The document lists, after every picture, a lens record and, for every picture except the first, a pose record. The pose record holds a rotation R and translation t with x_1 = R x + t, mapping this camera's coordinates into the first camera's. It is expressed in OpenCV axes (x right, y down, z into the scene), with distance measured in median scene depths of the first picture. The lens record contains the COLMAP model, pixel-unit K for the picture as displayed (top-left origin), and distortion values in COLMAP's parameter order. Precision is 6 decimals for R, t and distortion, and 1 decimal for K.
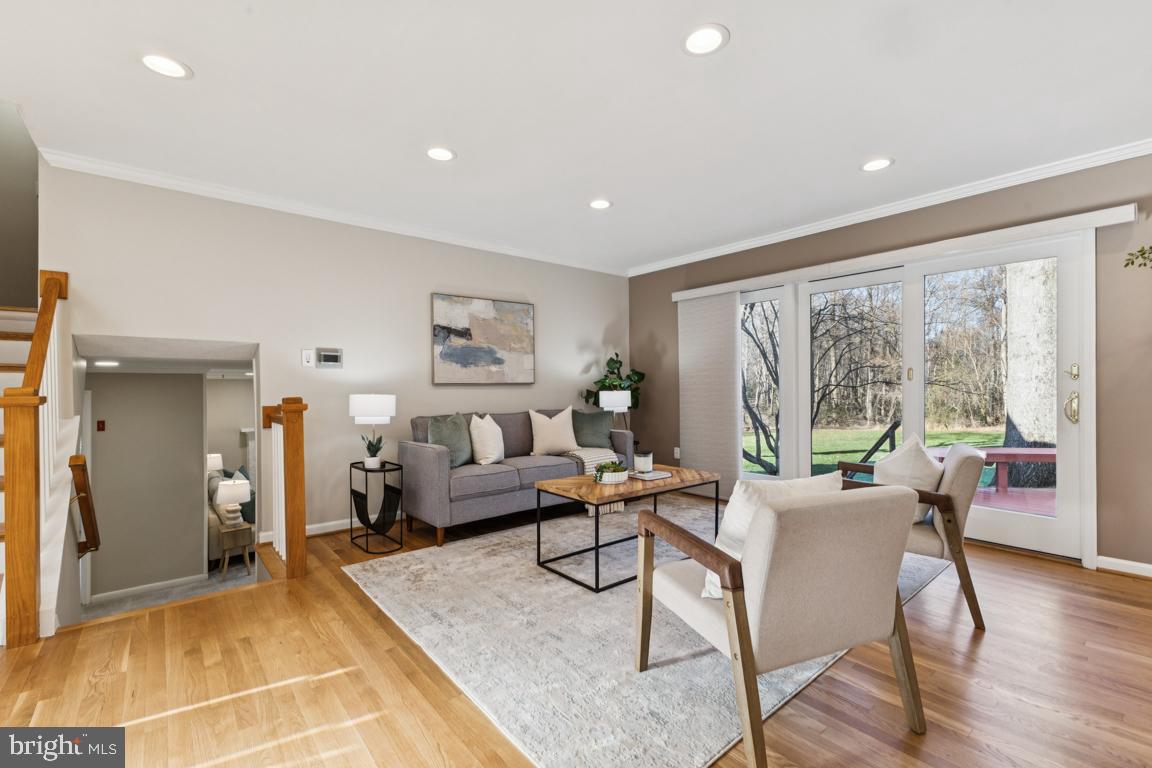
lens RADIAL K [[501.7, 0, 582.0], [0, 501.7, 387.8], [0, 0, 1]] dist [0.008692, -0.000317]
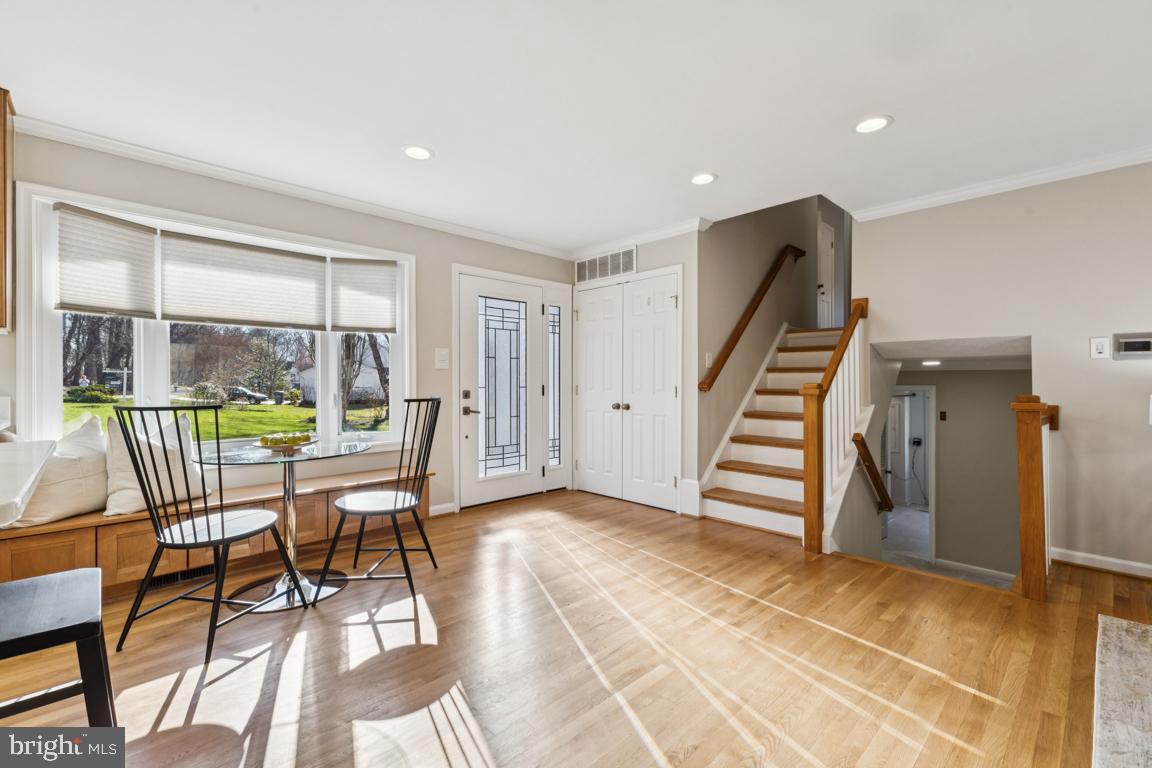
lens RADIAL K [[500.3, 0, 575.7], [0, 500.3, 380.1], [0, 0, 1]] dist [0.013630, -0.000118]
pose [[0.068640, -0.001330, -0.997641, 0.174683], [-0.005049, 0.999986, -0.001680, -0.001644], [0.997629, 0.005152, 0.068632, 0.089802]]
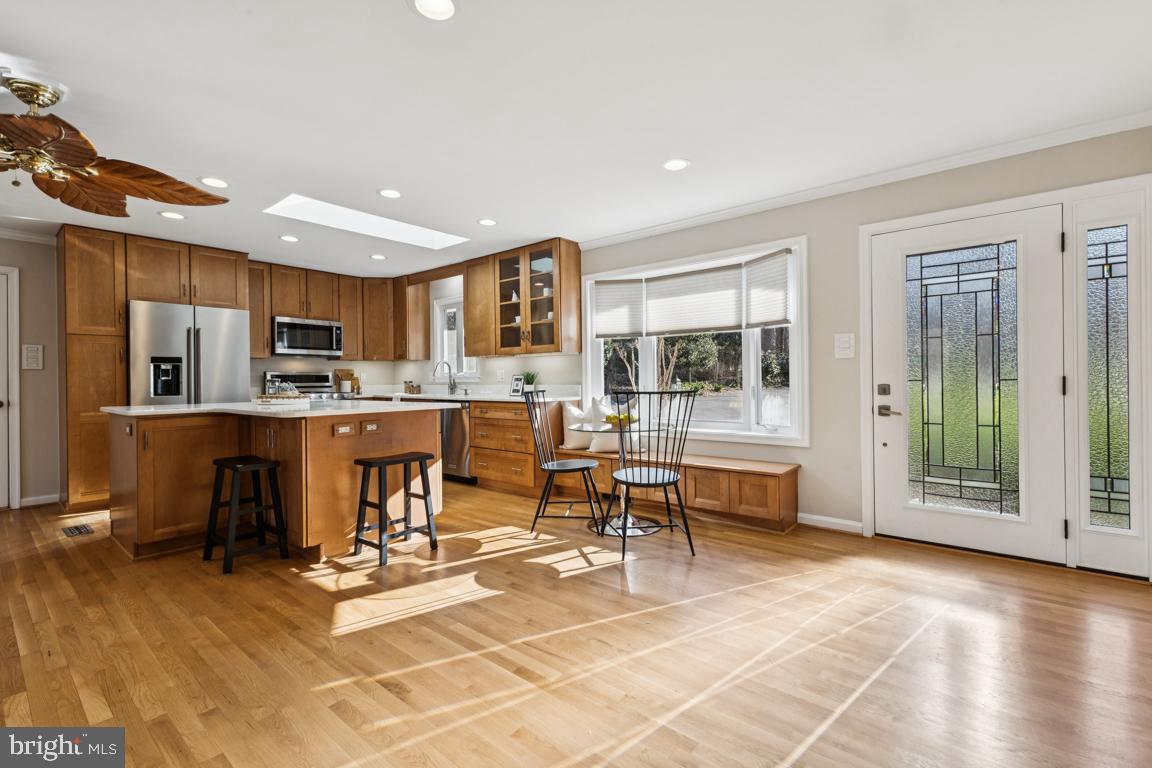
lens RADIAL K [[491.6, 0, 576.0], [0, 491.6, 384.0], [0, 0, 1]] dist [0.002902, 0.000277]
pose [[-0.982753, 0.017928, -0.184052, -0.223954], [0.014825, 0.999724, 0.018222, -0.002995], [0.184328, 0.015179, -0.982748, 0.587247]]
